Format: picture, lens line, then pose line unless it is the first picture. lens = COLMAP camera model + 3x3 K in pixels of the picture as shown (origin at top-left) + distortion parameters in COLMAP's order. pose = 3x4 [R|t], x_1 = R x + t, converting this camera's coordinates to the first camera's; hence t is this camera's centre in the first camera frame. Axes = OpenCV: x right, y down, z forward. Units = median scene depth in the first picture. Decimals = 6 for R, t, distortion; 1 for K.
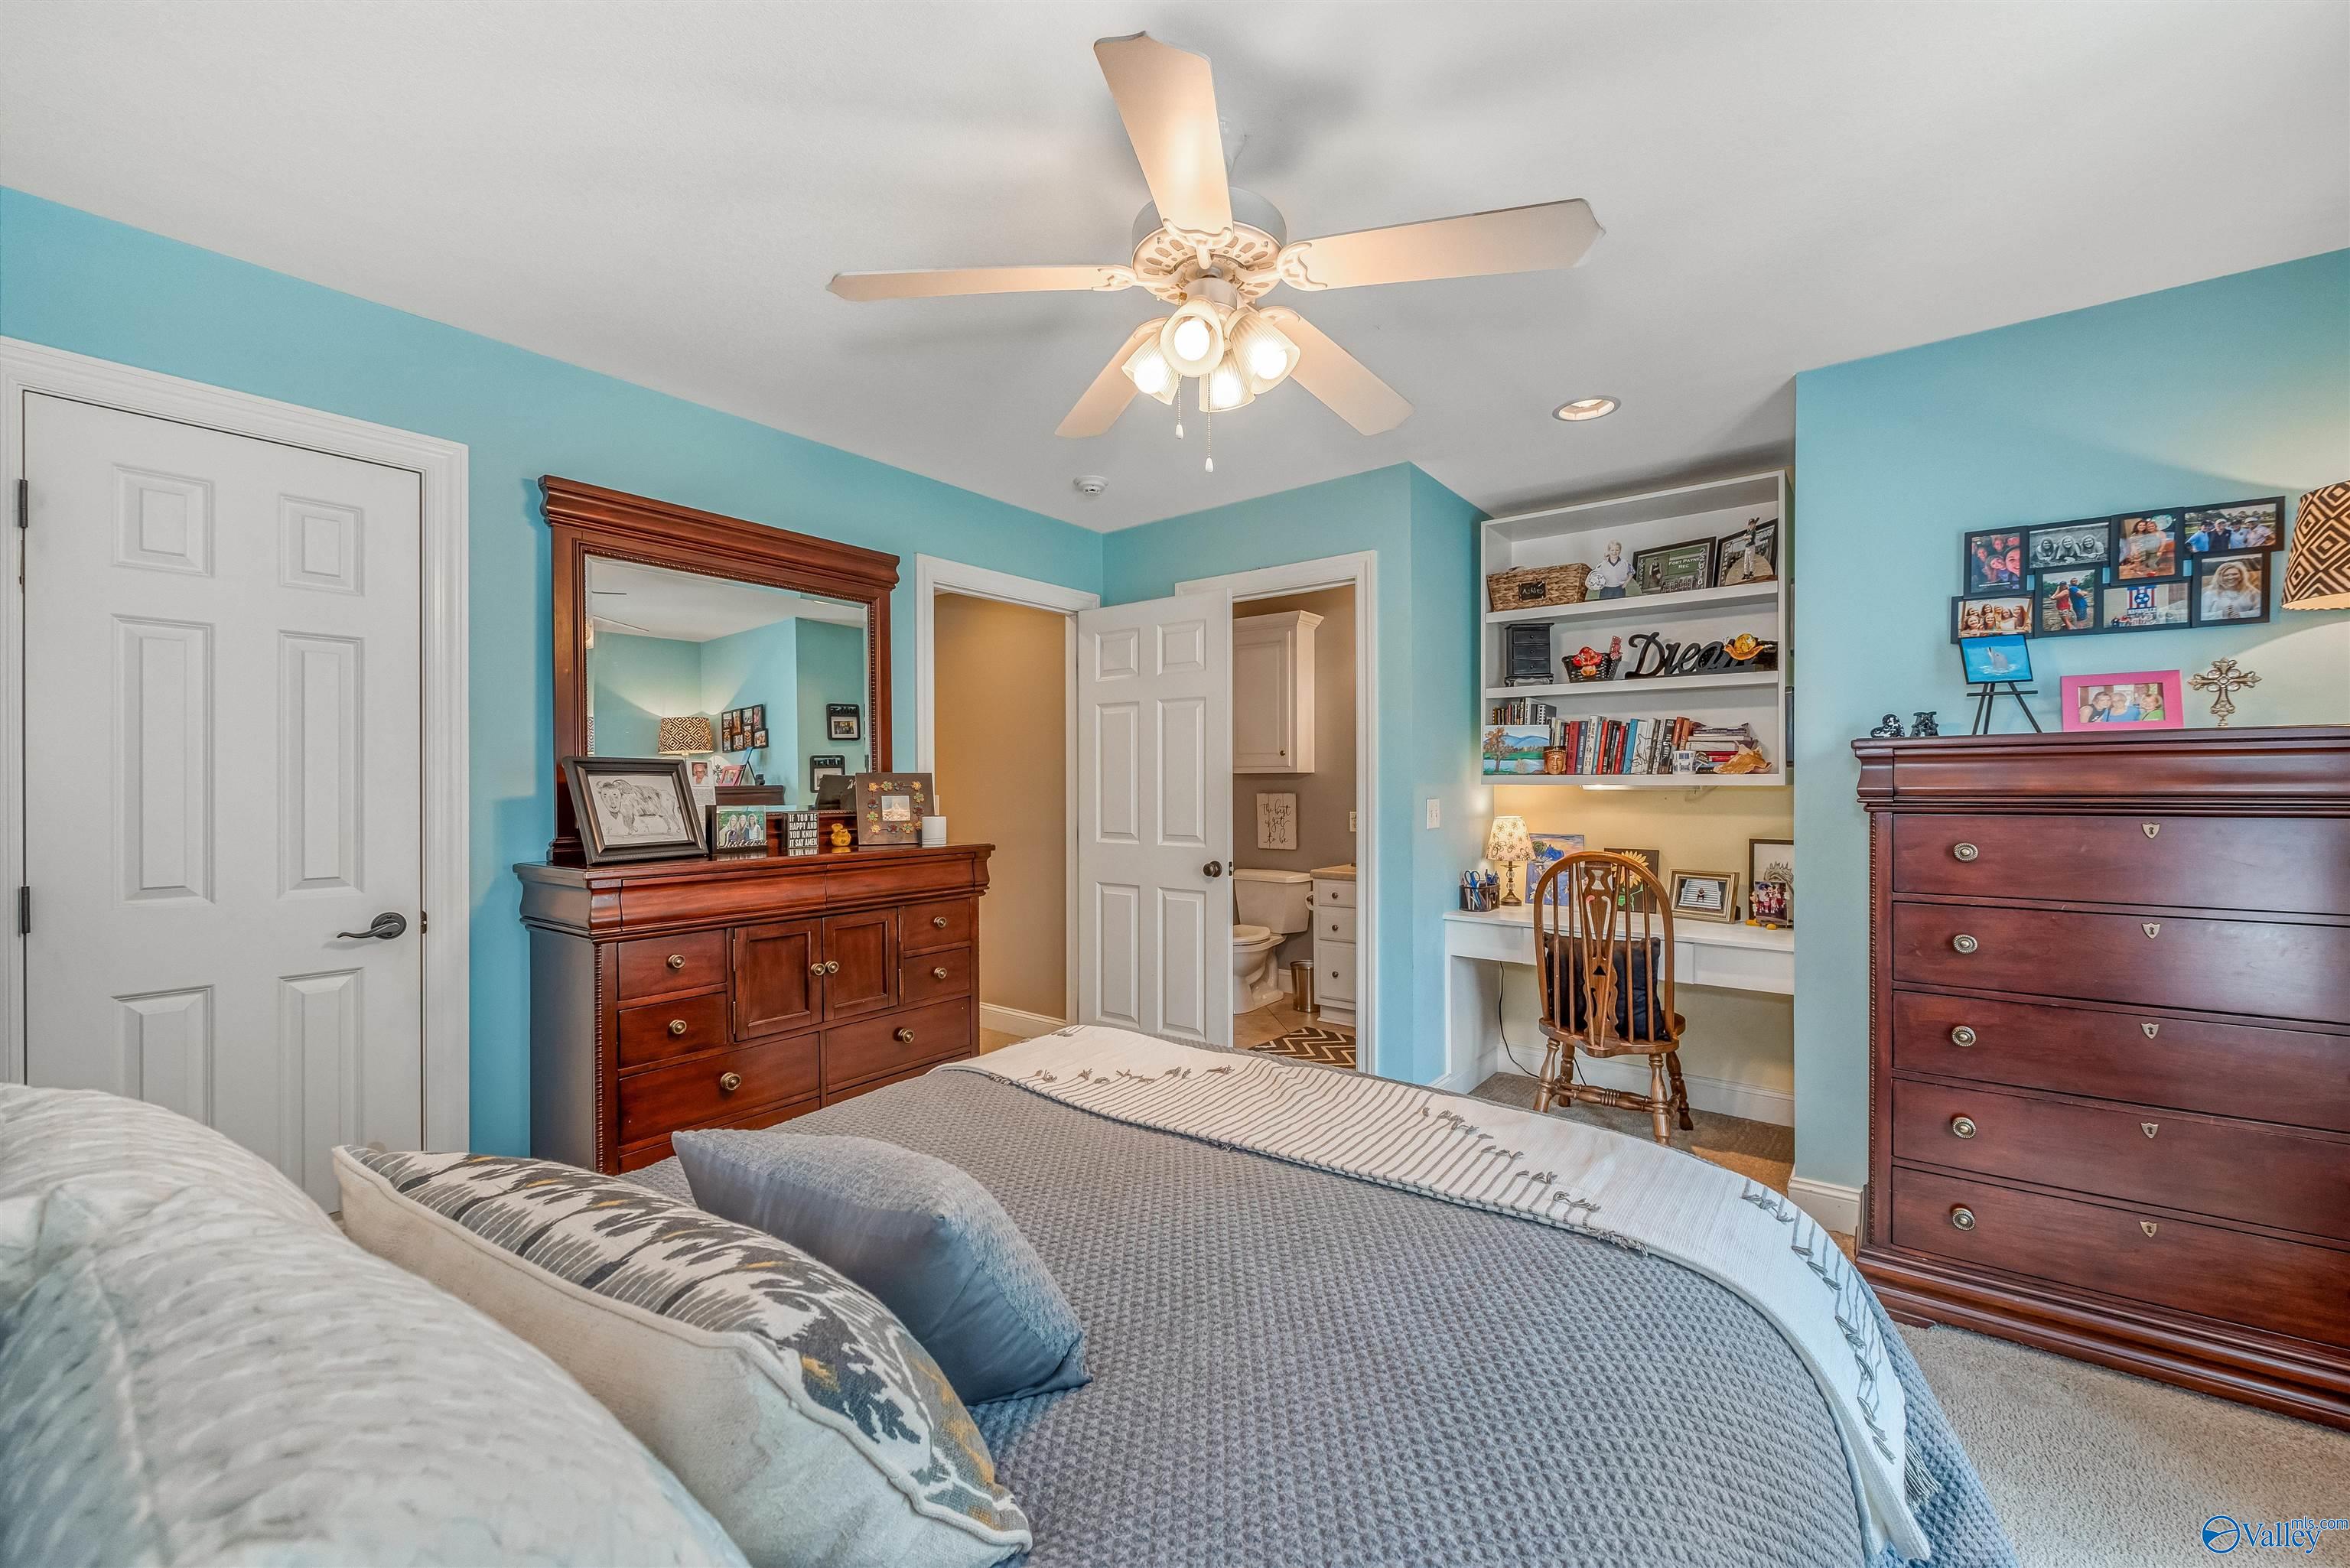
lens RADIAL K [[938.8, 0, 1175.7], [0, 938.8, 775.4], [0, 0, 1]] dist [0.004754, -0.002354]
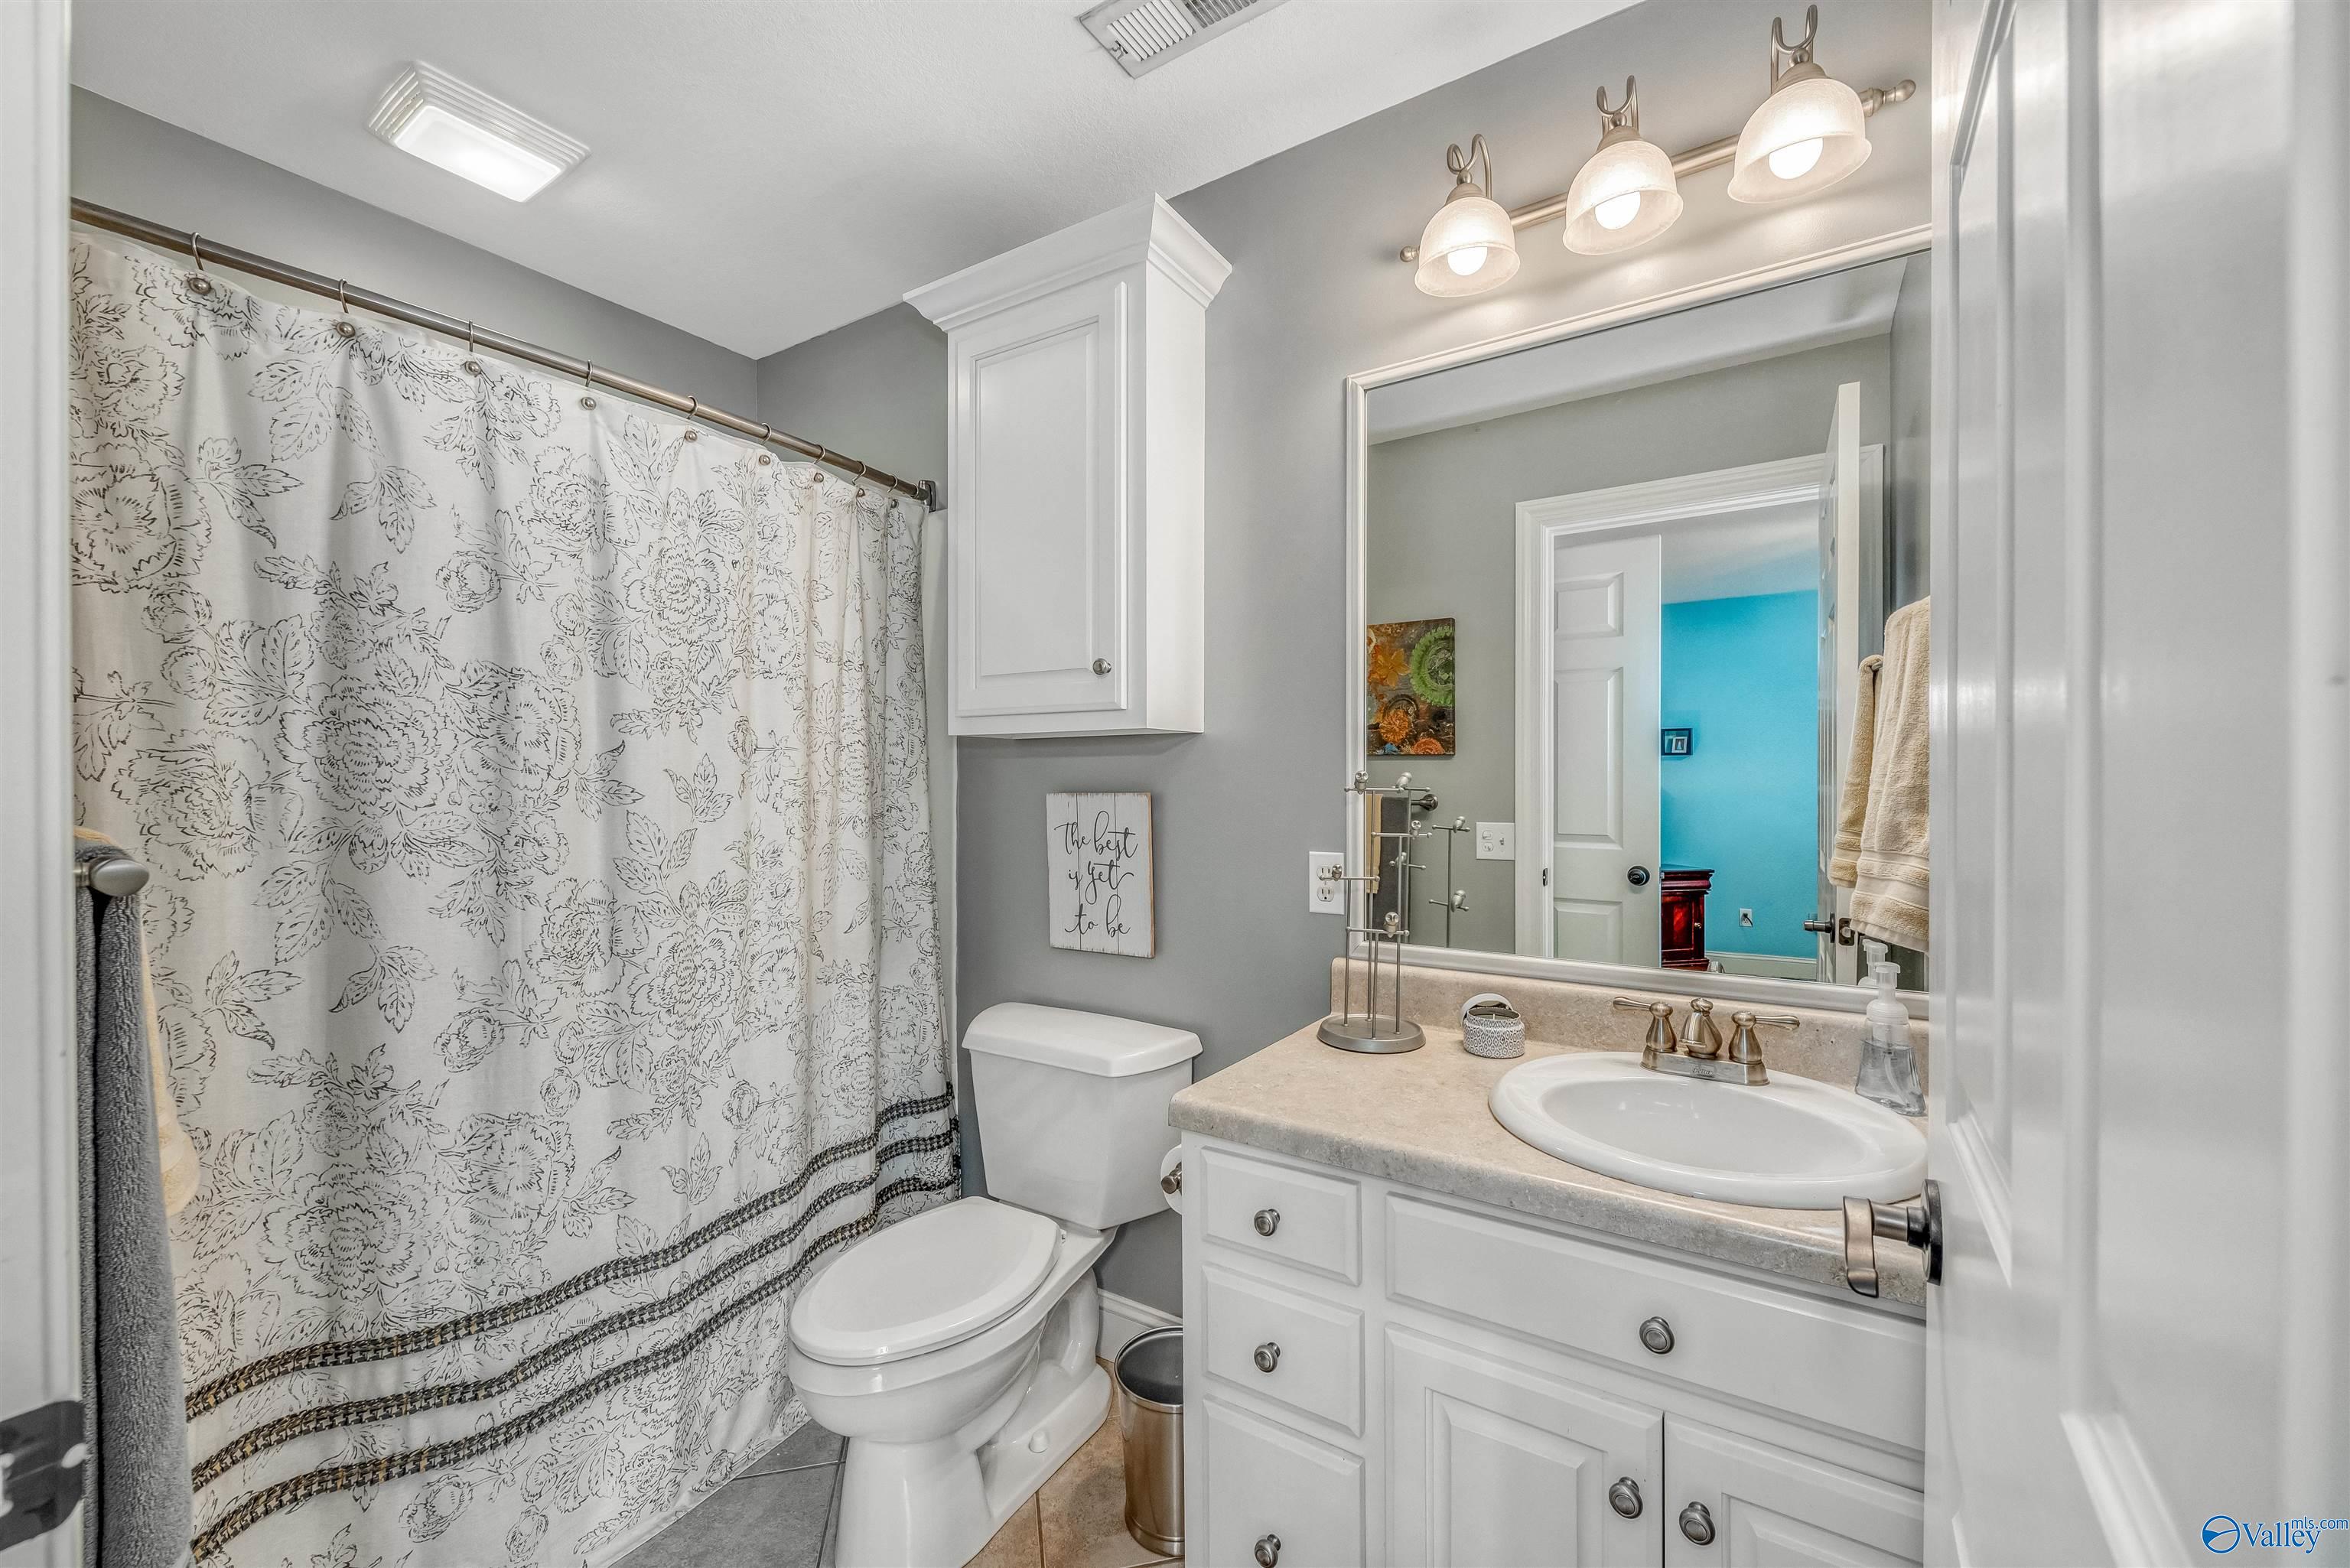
lens RADIAL K [[938.8, 0, 1163.6], [0, 938.8, 781.1], [0, 0, 1]] dist [0.004754, -0.002354]
pose [[0.997945, -0.003723, 0.063962, 0.111878], [0.002835, 0.999898, 0.013967, 0.009983], [-0.064007, -0.013757, 0.997855, 0.665752]]
